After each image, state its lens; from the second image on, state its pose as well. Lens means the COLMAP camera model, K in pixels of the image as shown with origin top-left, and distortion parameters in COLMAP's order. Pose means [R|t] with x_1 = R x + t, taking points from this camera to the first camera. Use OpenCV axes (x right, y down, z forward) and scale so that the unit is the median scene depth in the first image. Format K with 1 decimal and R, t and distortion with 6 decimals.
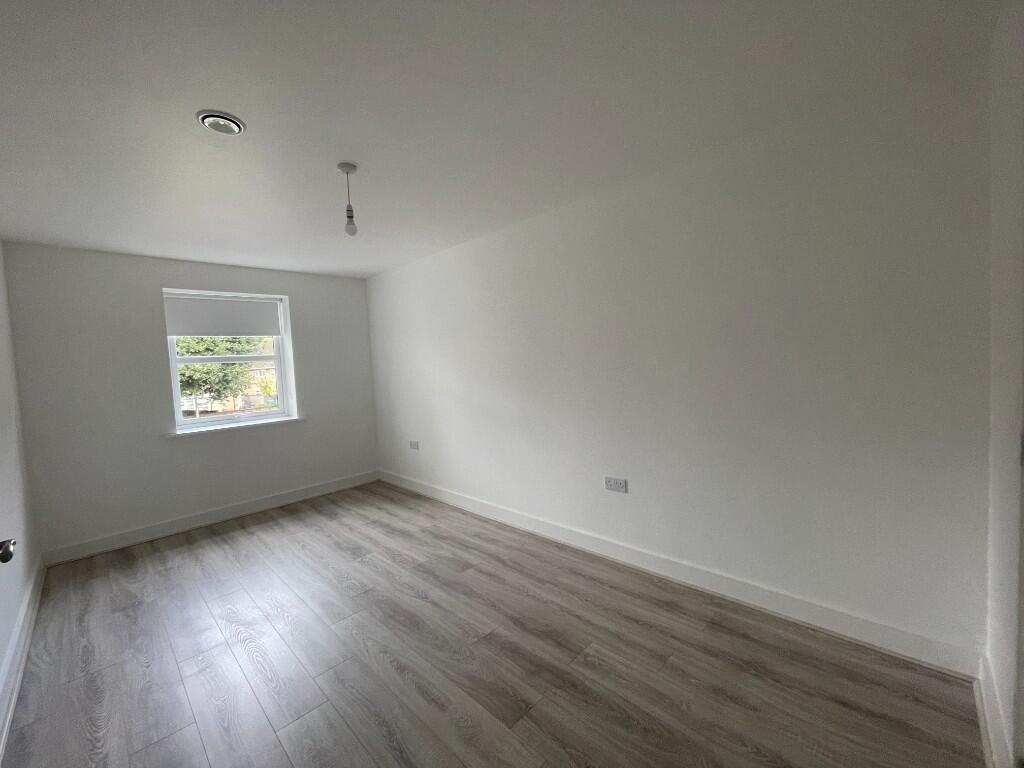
lens RADIAL K [[412.6, 0, 512.0], [0, 412.6, 384.0], [0, 0, 1]] dist [-0.003306, -0.000370]
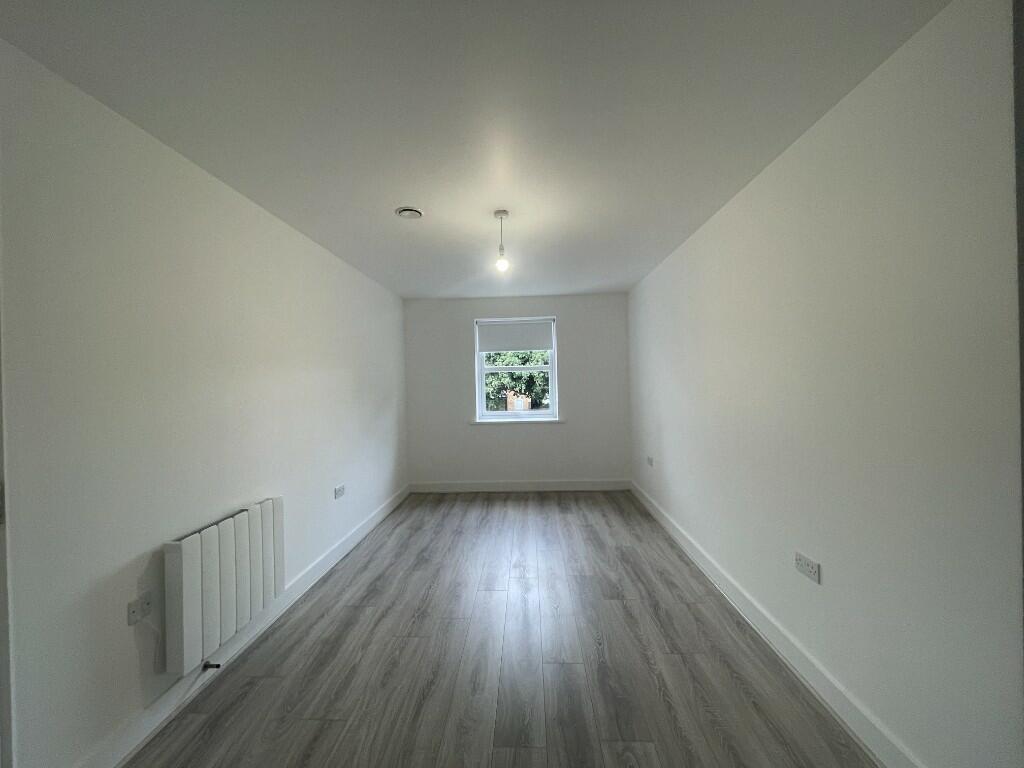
lens RADIAL K [[414.5, 0, 512.0], [0, 414.5, 384.0], [0, 0, 1]] dist [0.001807, -0.000012]
pose [[0.676431, 0.043228, -0.735237, 0.331339], [-0.056396, 0.998385, 0.006814, -0.026511], [0.734344, 0.036855, 0.677776, 0.138533]]
